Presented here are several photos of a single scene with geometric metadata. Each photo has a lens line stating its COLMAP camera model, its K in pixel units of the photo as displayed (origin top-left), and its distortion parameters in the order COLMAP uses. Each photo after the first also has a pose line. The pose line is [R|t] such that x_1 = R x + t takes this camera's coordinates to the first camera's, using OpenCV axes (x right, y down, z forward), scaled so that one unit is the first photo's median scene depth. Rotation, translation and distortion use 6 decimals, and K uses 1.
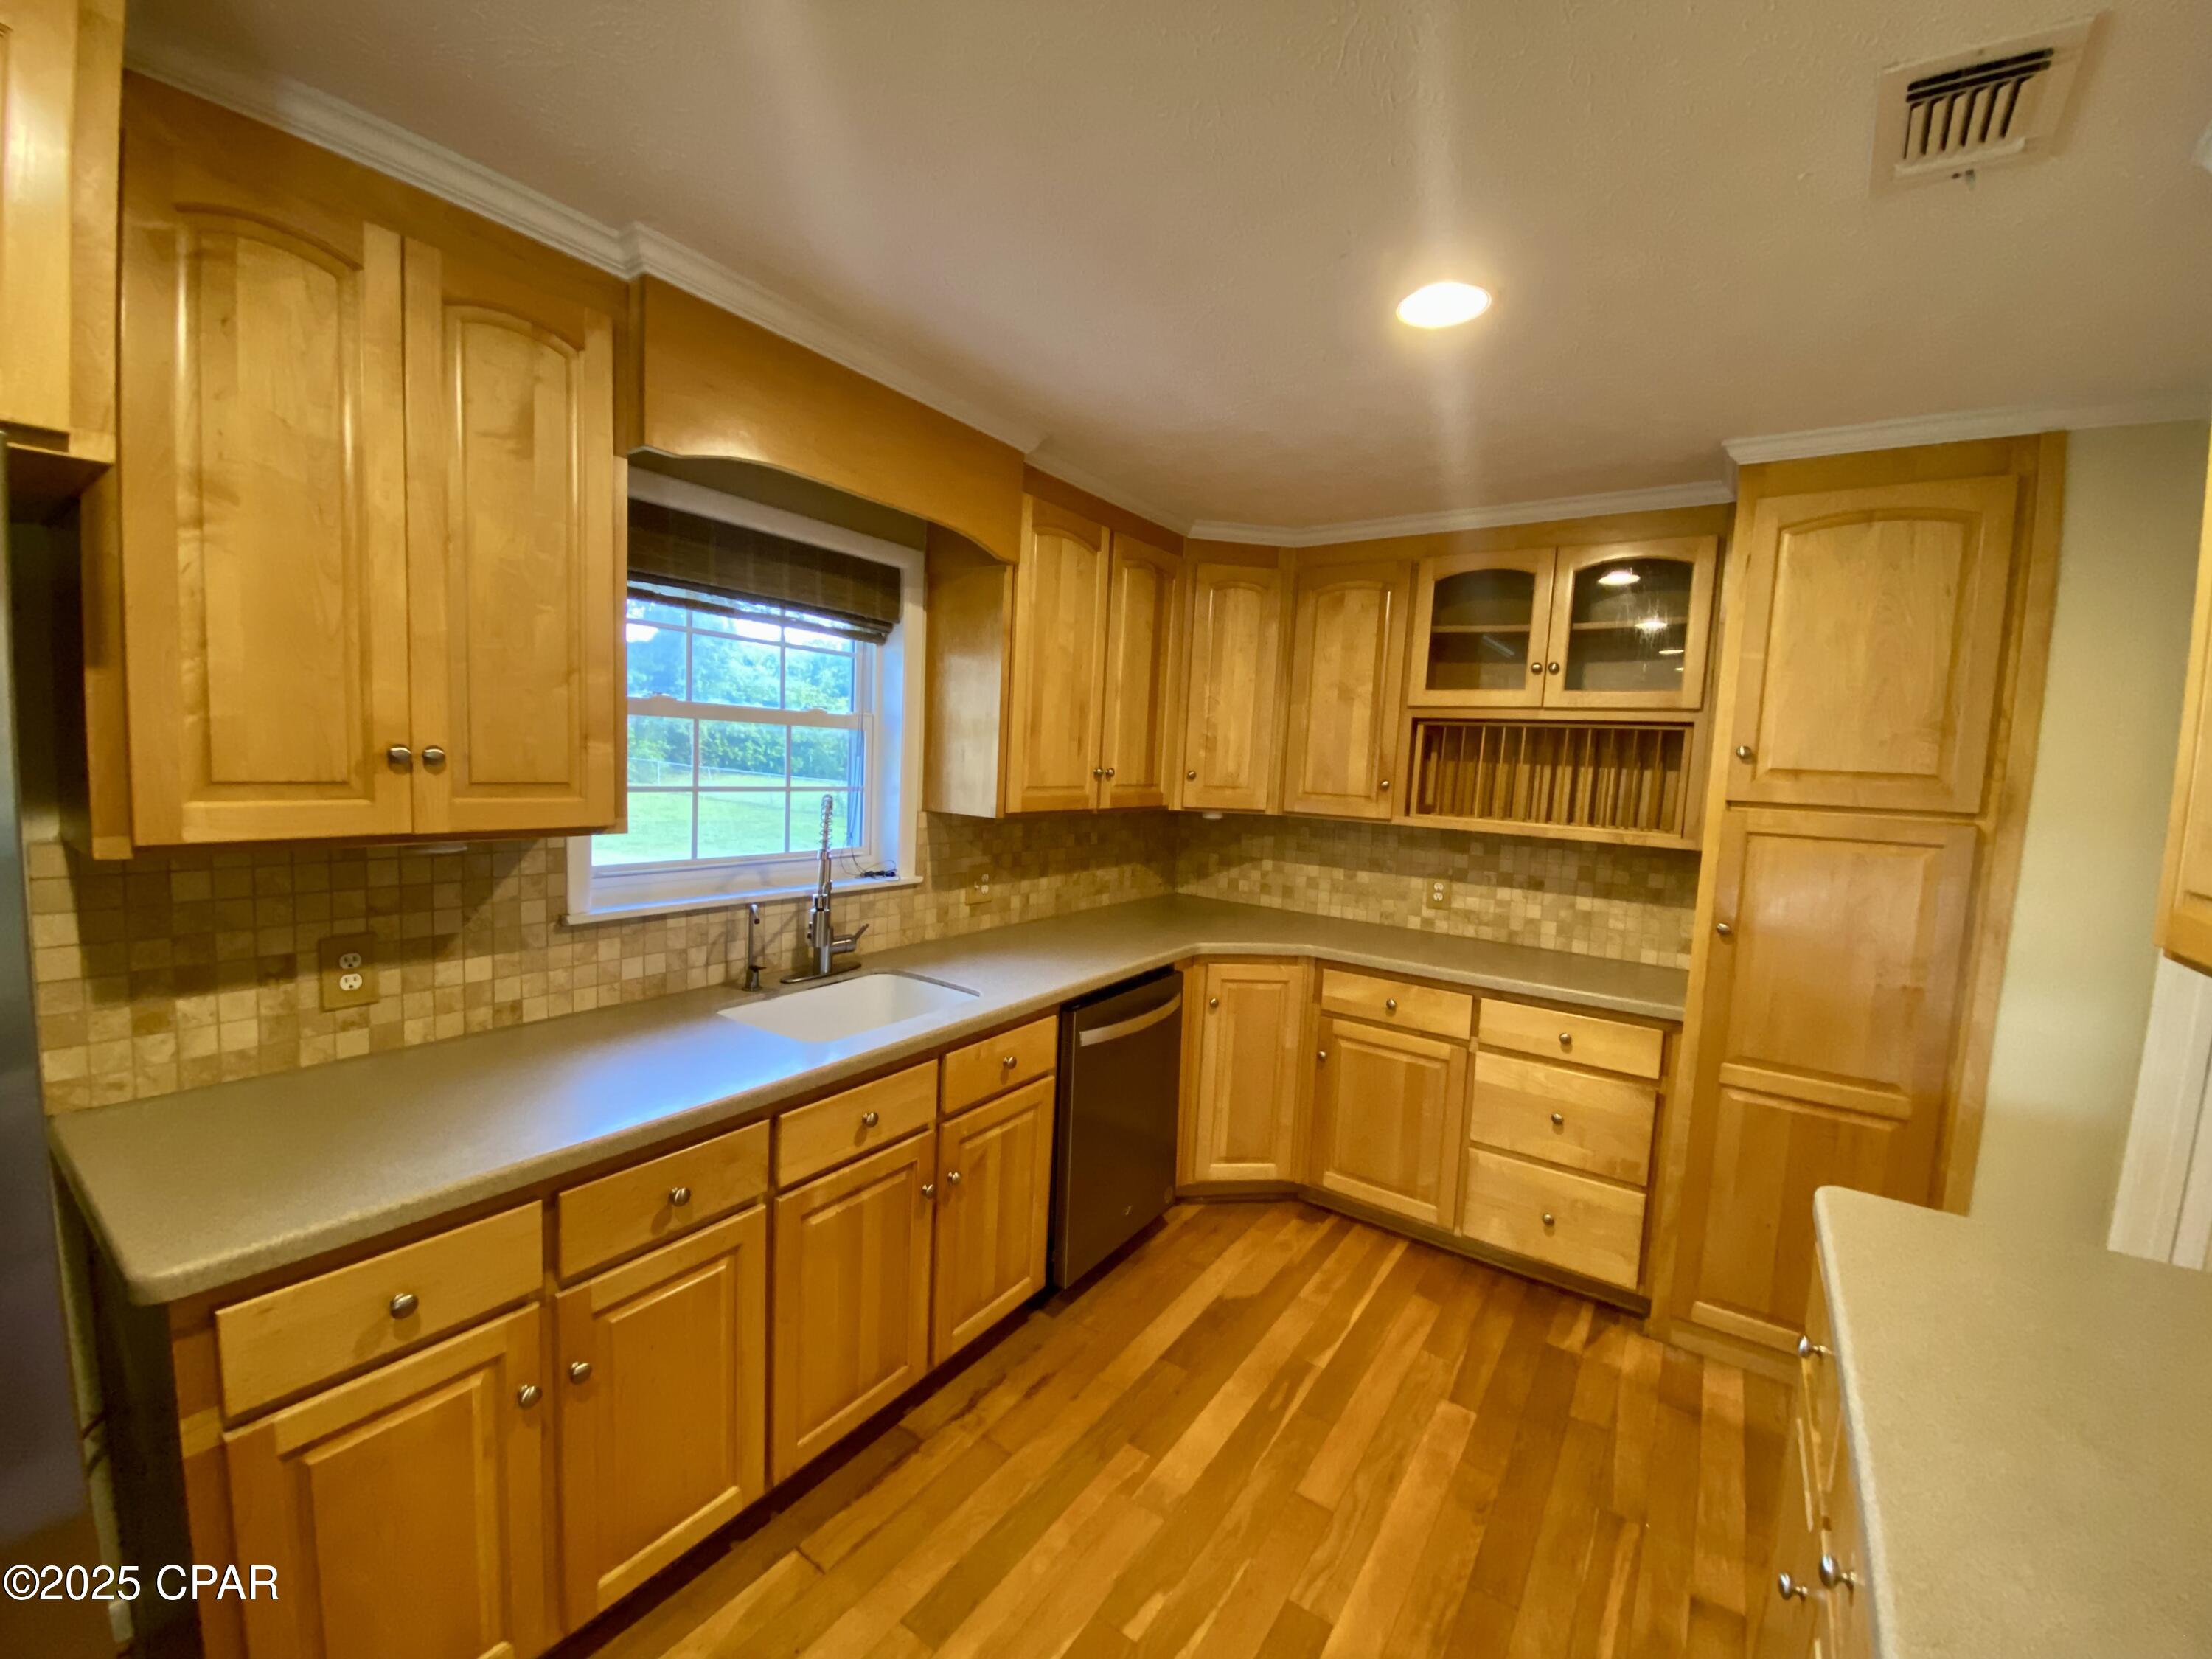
lens RADIAL K [[900.8, 0, 1098.5], [0, 900.8, 832.1], [0, 0, 1]] dist [0.054019, -0.037328]
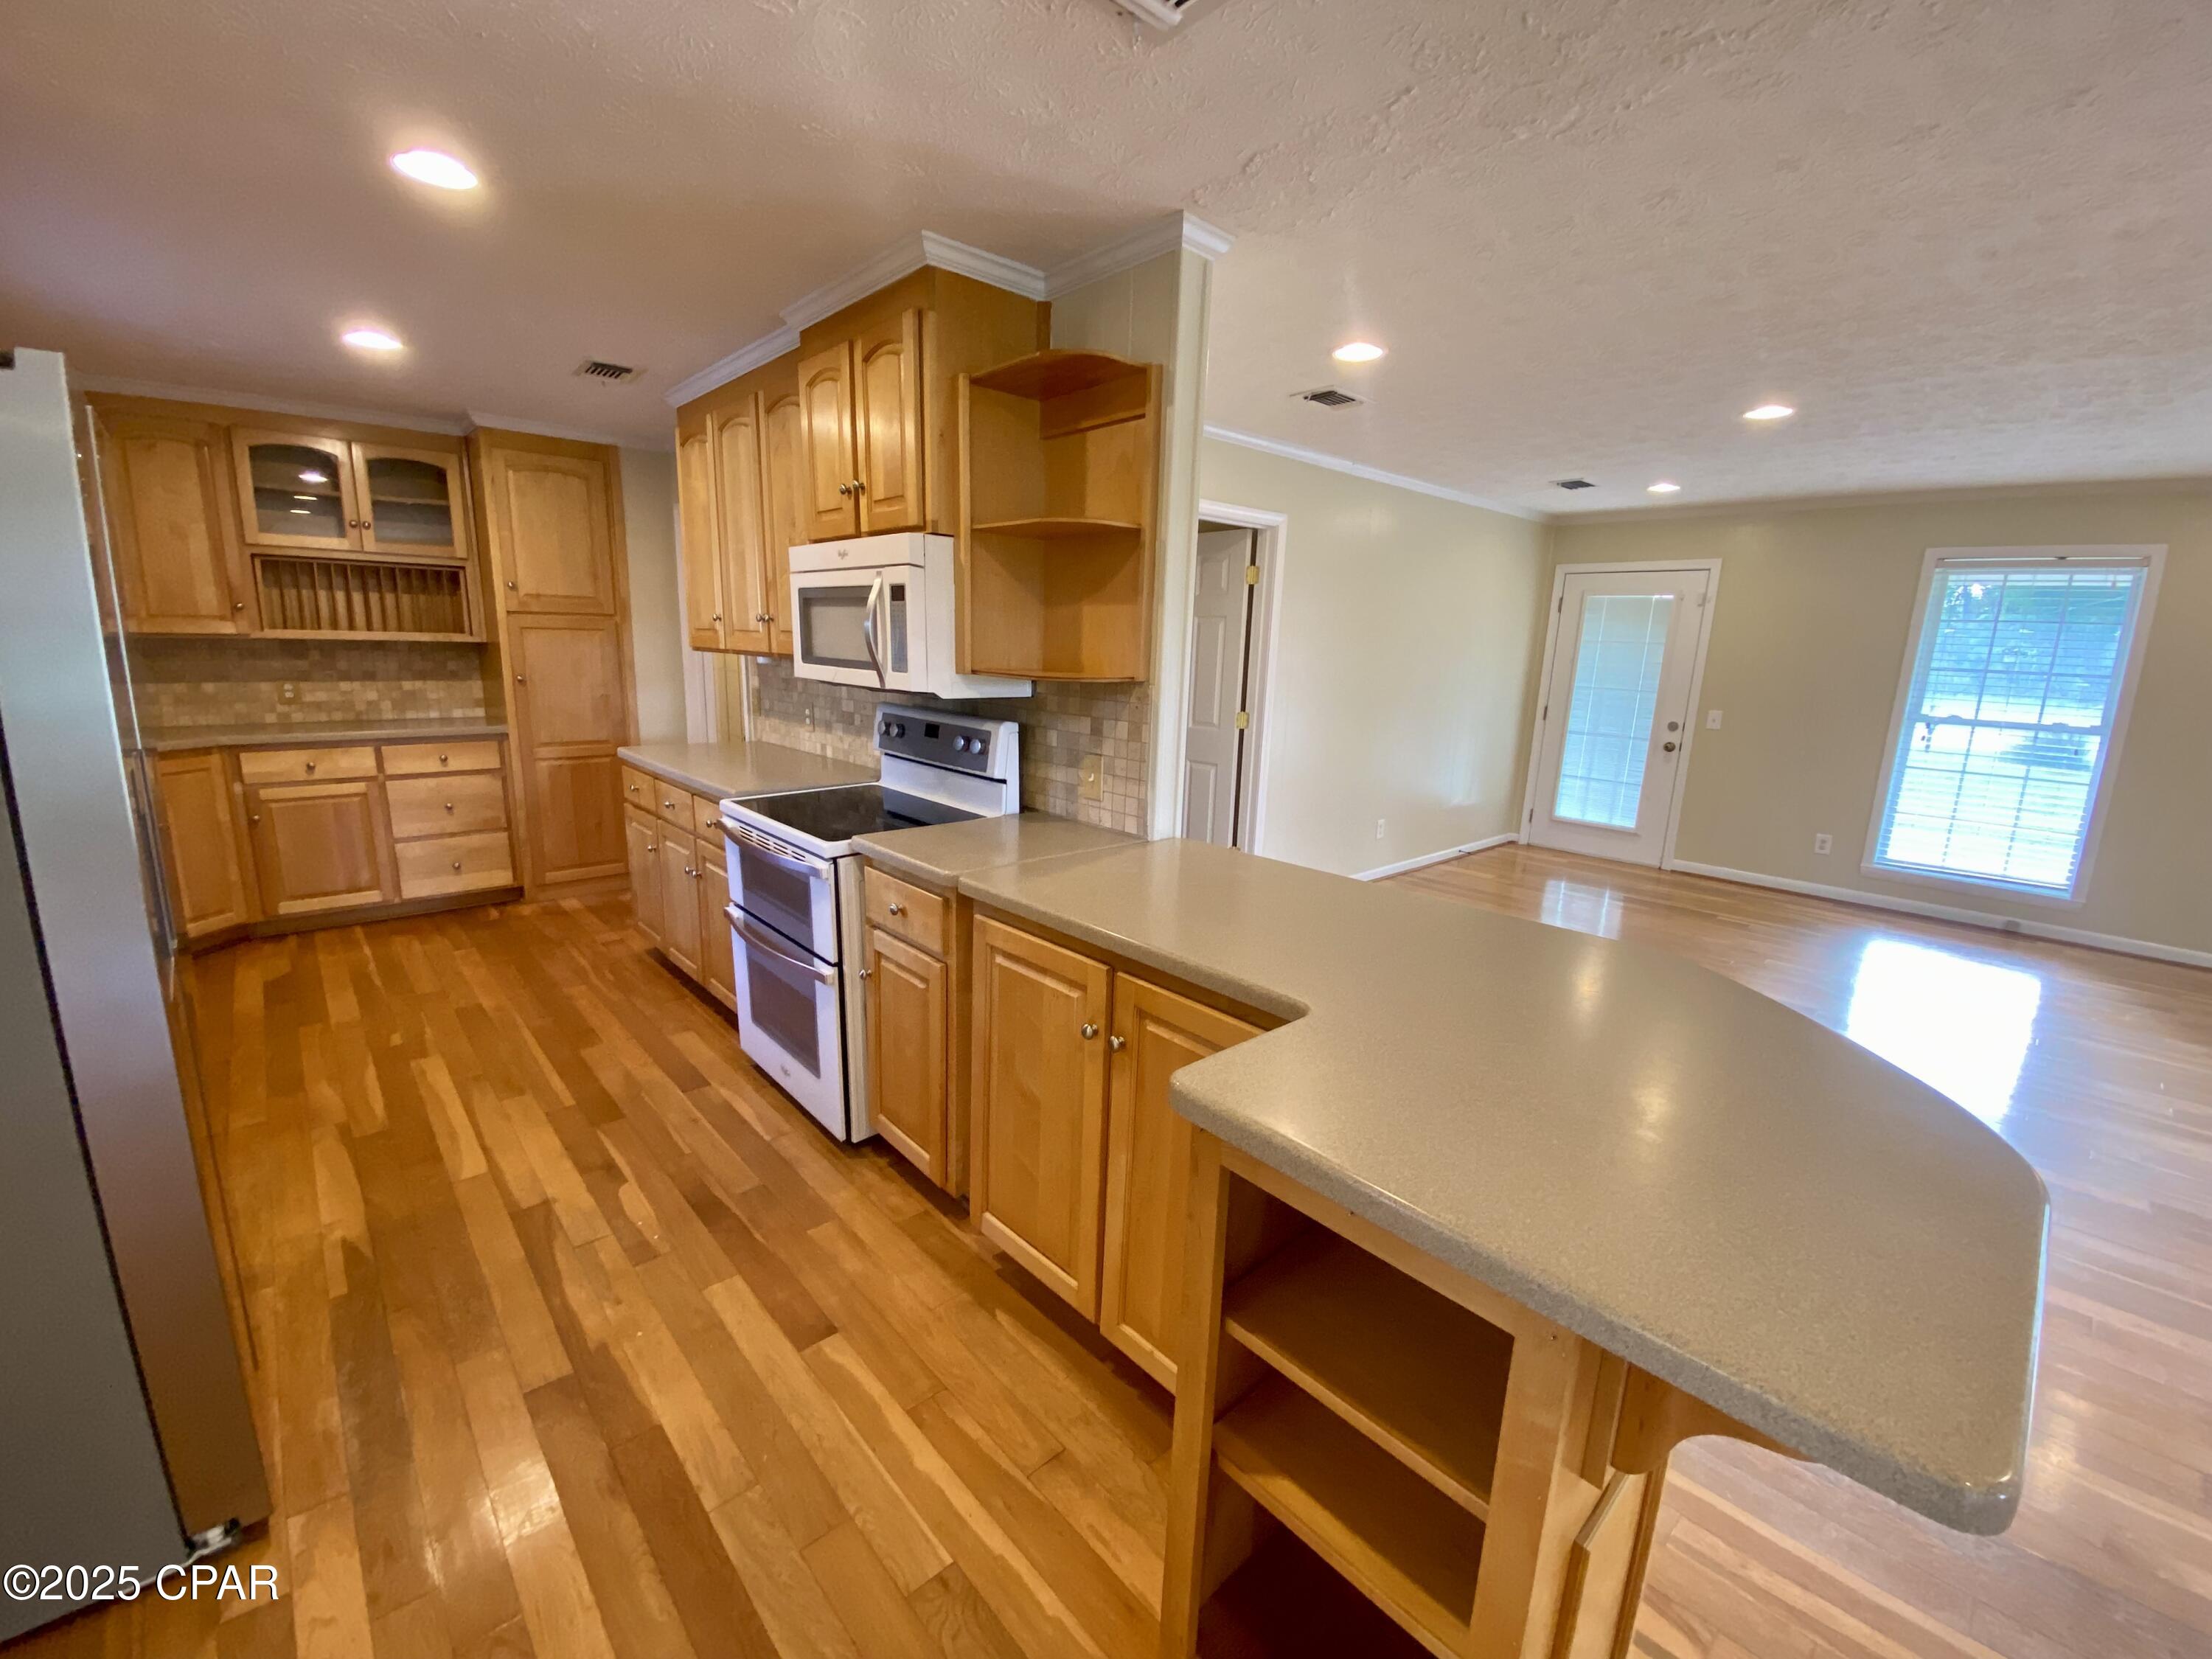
lens RADIAL K [[904.2, 0, 1106.0], [0, 904.2, 829.5], [0, 0, 1]] dist [0.010892, -0.014648]
pose [[0.223991, -0.239209, 0.944779, -0.791400], [0.066484, 0.970903, 0.230061, 0.047835], [-0.972321, 0.011281, 0.233377, -0.553392]]
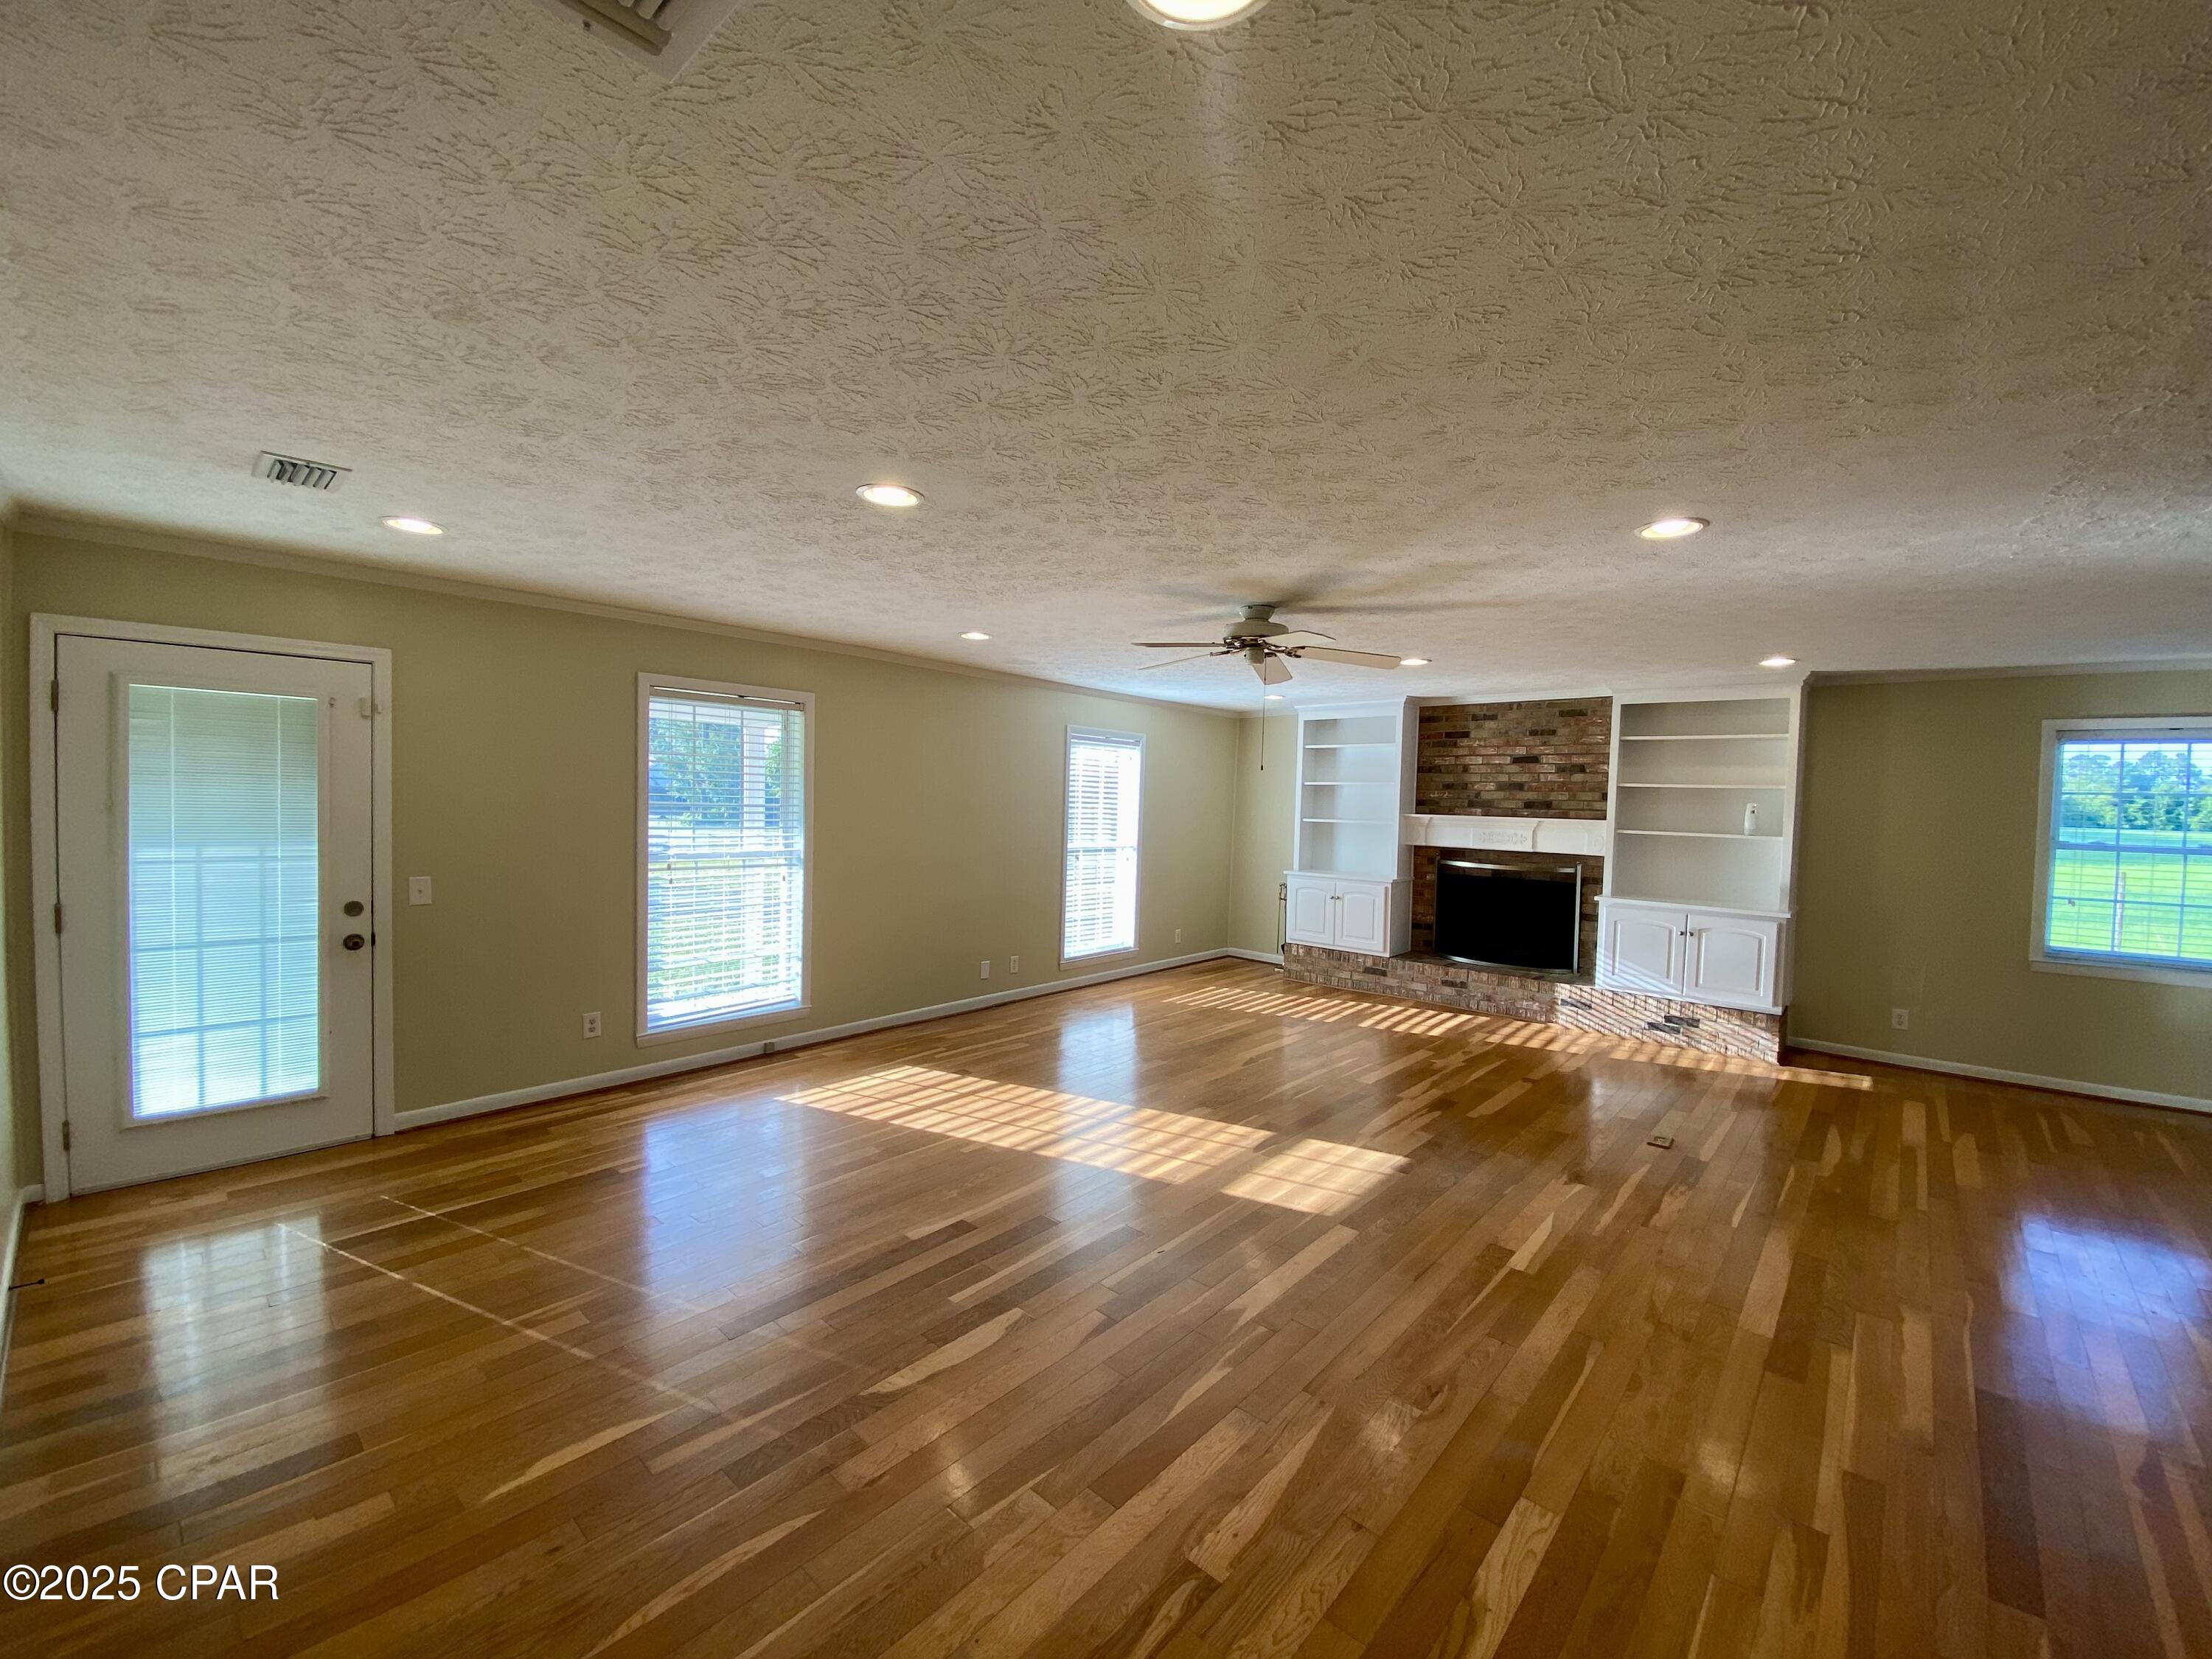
lens RADIAL K [[880.6, 0, 1101.1], [0, 880.6, 843.1], [0, 0, 1]] dist [0.016922, -0.020916]
pose [[-0.988566, -0.081339, 0.126969, 0.403219], [-0.062306, 0.987132, 0.147272, 0.042073], [-0.137314, 0.137677, -0.980913, -0.252992]]
